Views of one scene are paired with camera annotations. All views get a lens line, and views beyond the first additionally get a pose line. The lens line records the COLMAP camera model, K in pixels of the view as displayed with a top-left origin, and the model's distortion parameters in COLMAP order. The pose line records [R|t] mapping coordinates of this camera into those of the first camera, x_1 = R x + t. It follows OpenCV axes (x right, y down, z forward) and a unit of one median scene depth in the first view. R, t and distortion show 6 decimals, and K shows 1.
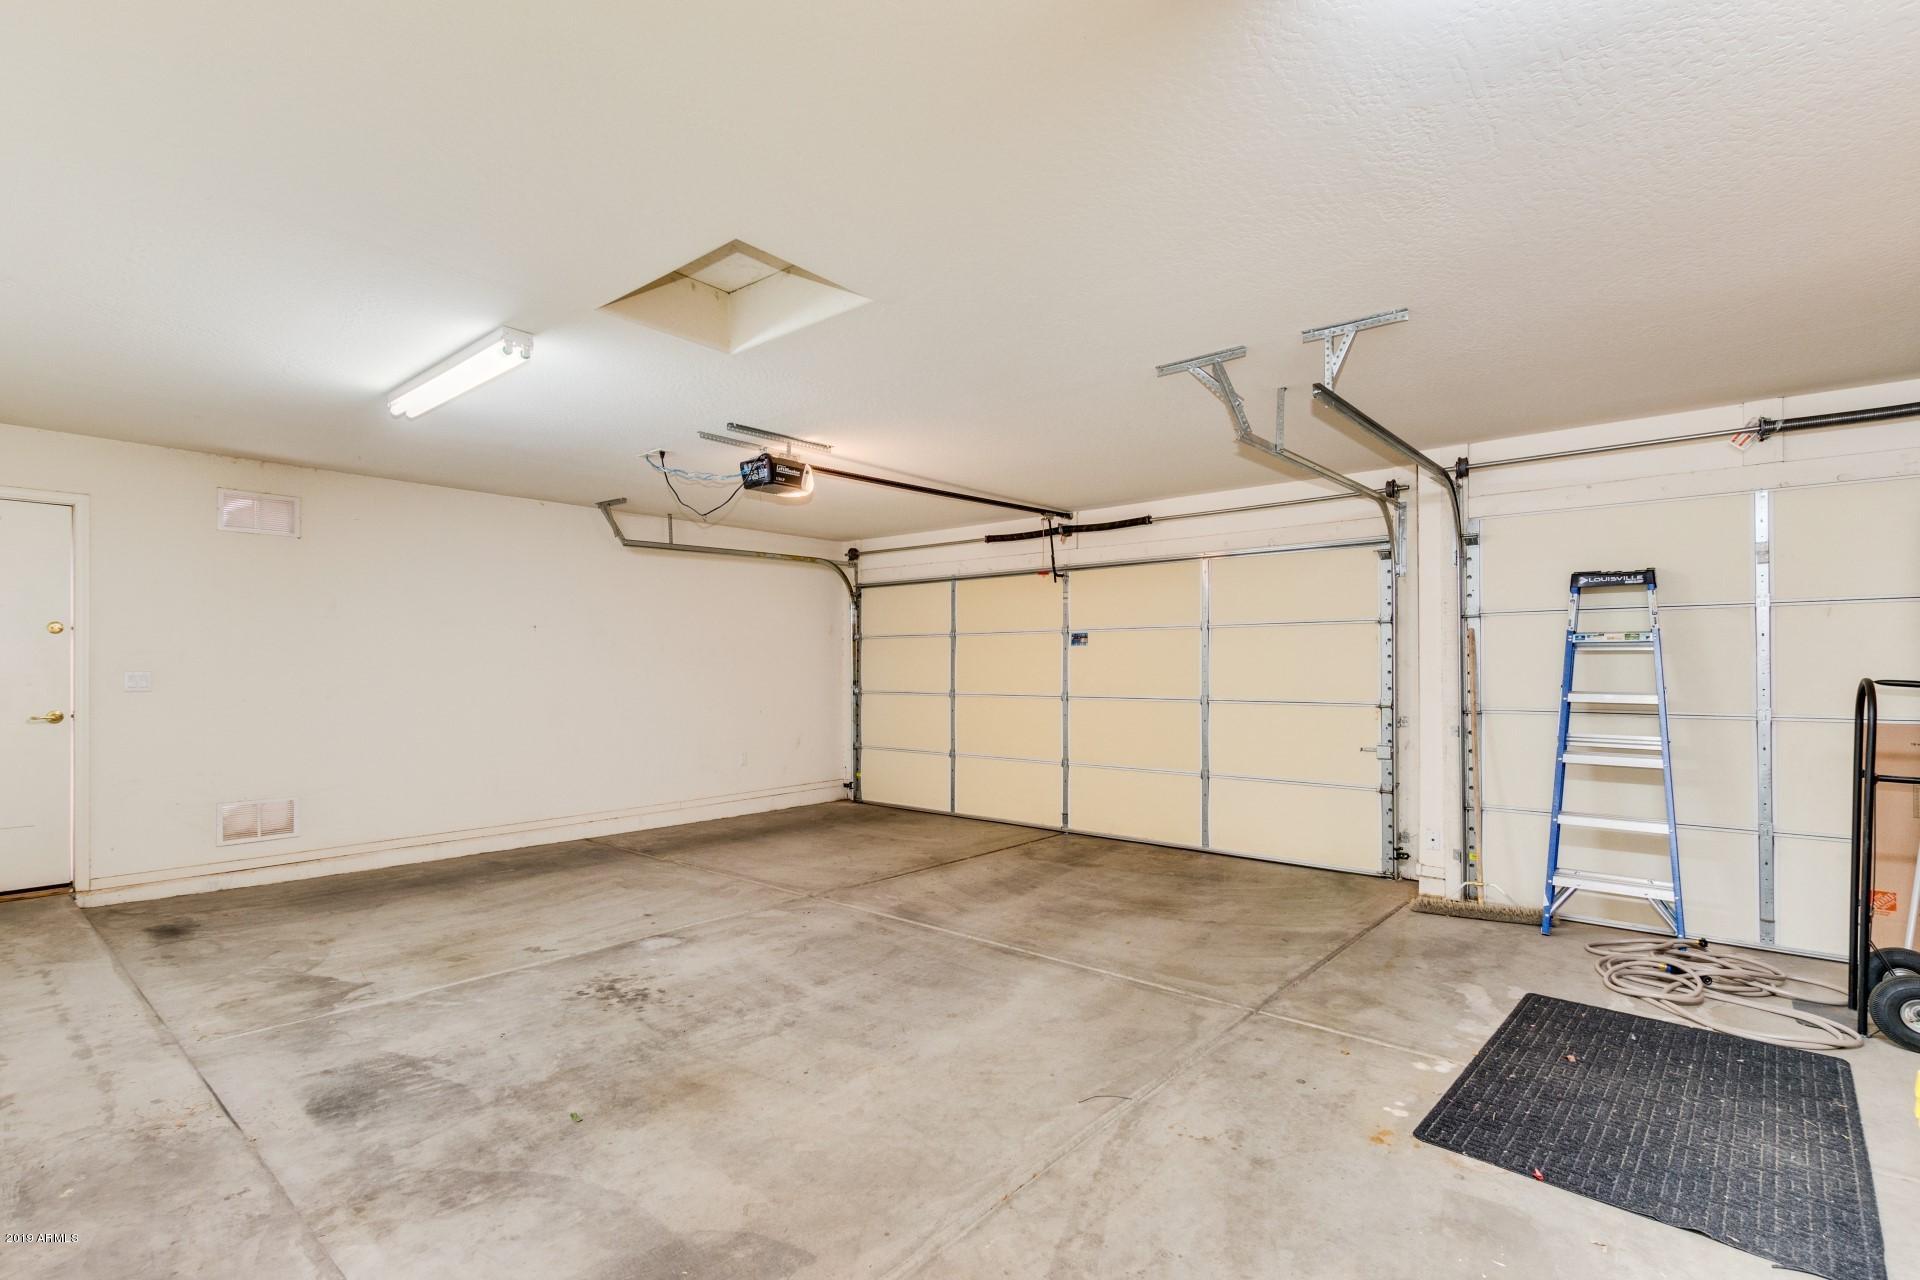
lens RADIAL K [[895.7, 0, 960.4], [0, 895.7, 659.9], [0, 0, 1]] dist [0.004344, 0.000299]
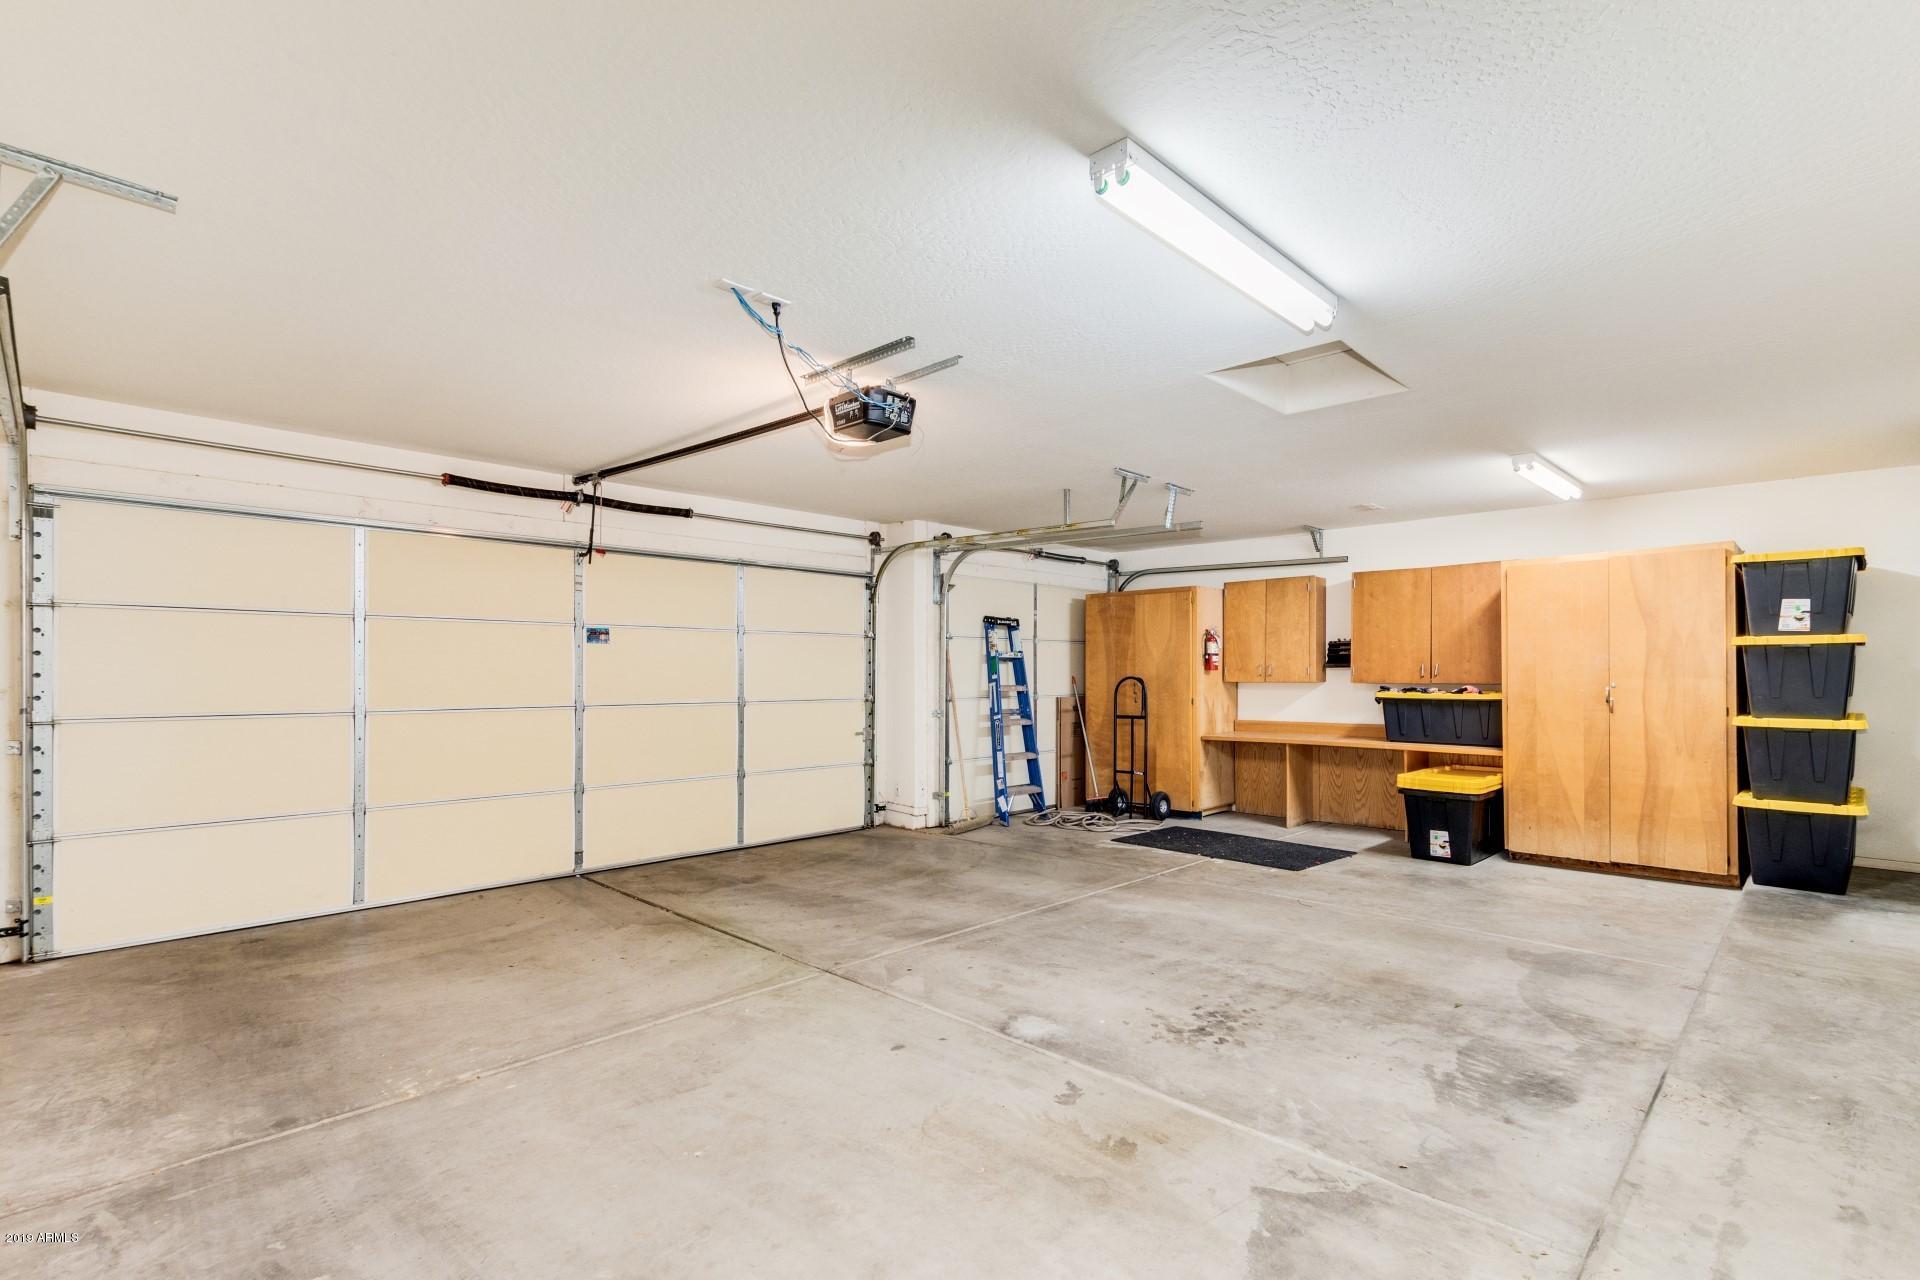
lens RADIAL K [[902.5, 0, 962.8], [0, 902.5, 670.1], [0, 0, 1]] dist [0.002062, 0.000220]
pose [[0.059085, 0.003455, 0.998247, -1.257948], [-0.010808, 0.999938, -0.002821, 0.013677], [-0.998194, -0.010622, 0.059119, 1.147927]]
